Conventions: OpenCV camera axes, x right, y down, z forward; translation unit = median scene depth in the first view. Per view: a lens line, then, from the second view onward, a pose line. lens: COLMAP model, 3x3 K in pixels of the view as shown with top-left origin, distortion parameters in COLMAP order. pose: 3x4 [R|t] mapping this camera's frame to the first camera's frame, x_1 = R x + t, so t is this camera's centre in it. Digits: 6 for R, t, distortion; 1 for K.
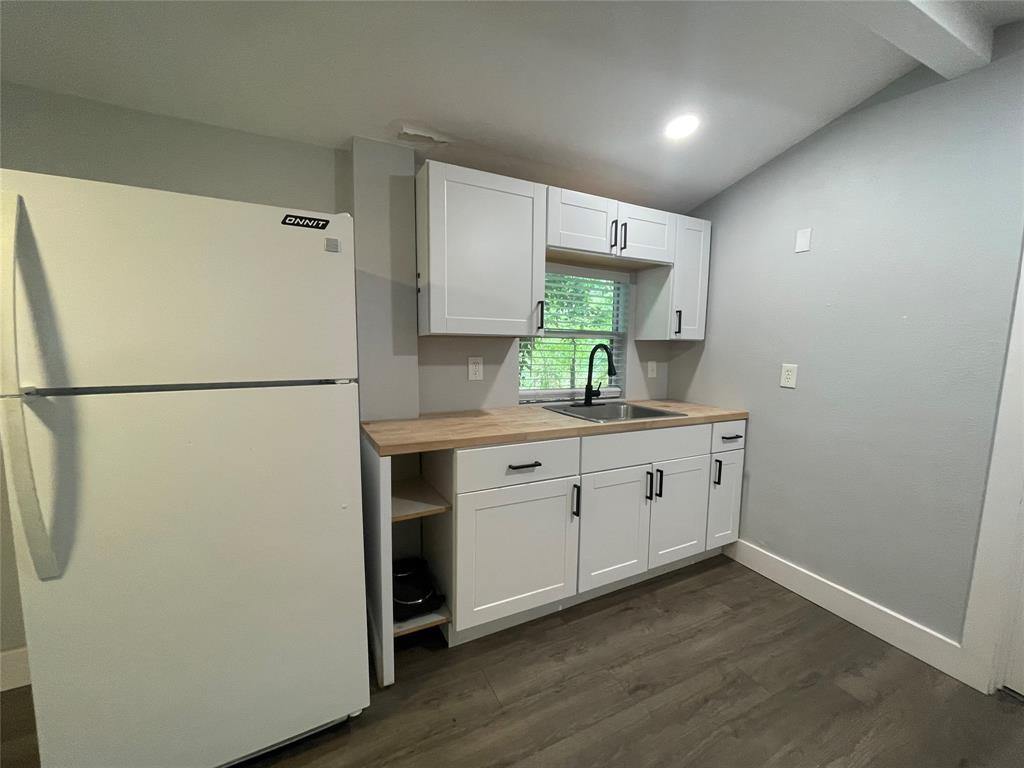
lens RADIAL K [[411.2, 0, 512.0], [0, 411.2, 384.0], [0, 0, 1]] dist [-0.007080, 0.000545]
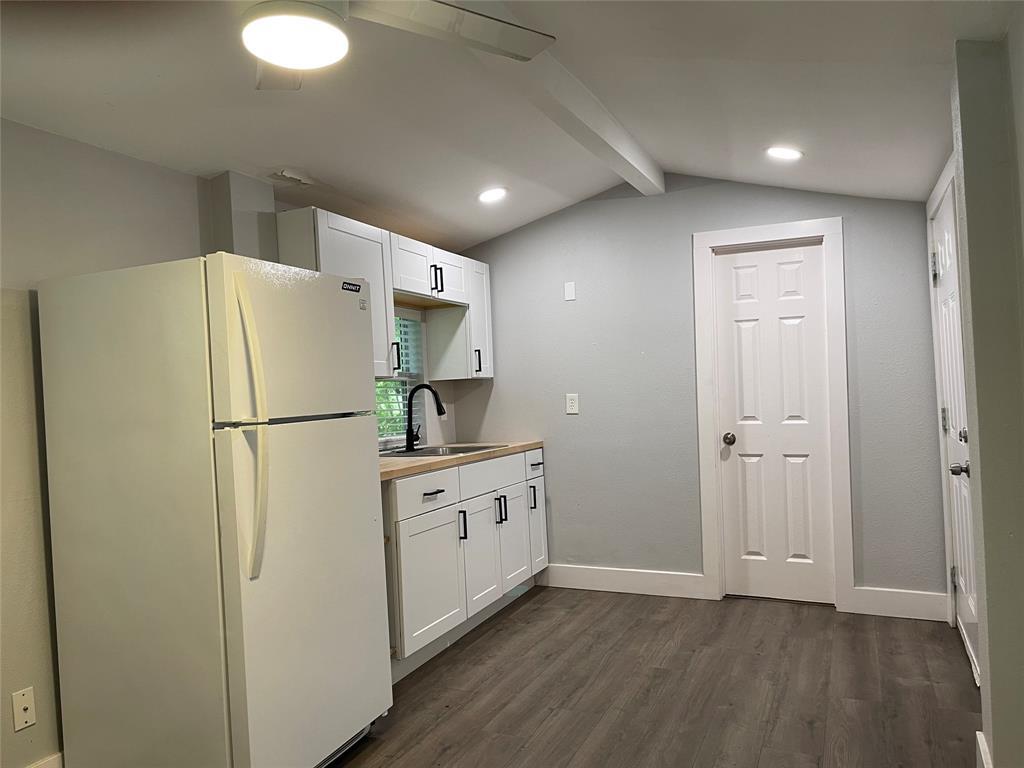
lens RADIAL K [[774.2, 0, 512.0], [0, 774.2, 384.0], [0, 0, 1]] dist [0.058707, -0.000482]
pose [[0.762709, -0.040968, 0.645443, -0.922076], [0.121369, 0.989328, -0.080626, 0.085648], [-0.635252, 0.139831, 0.759541, -0.602522]]
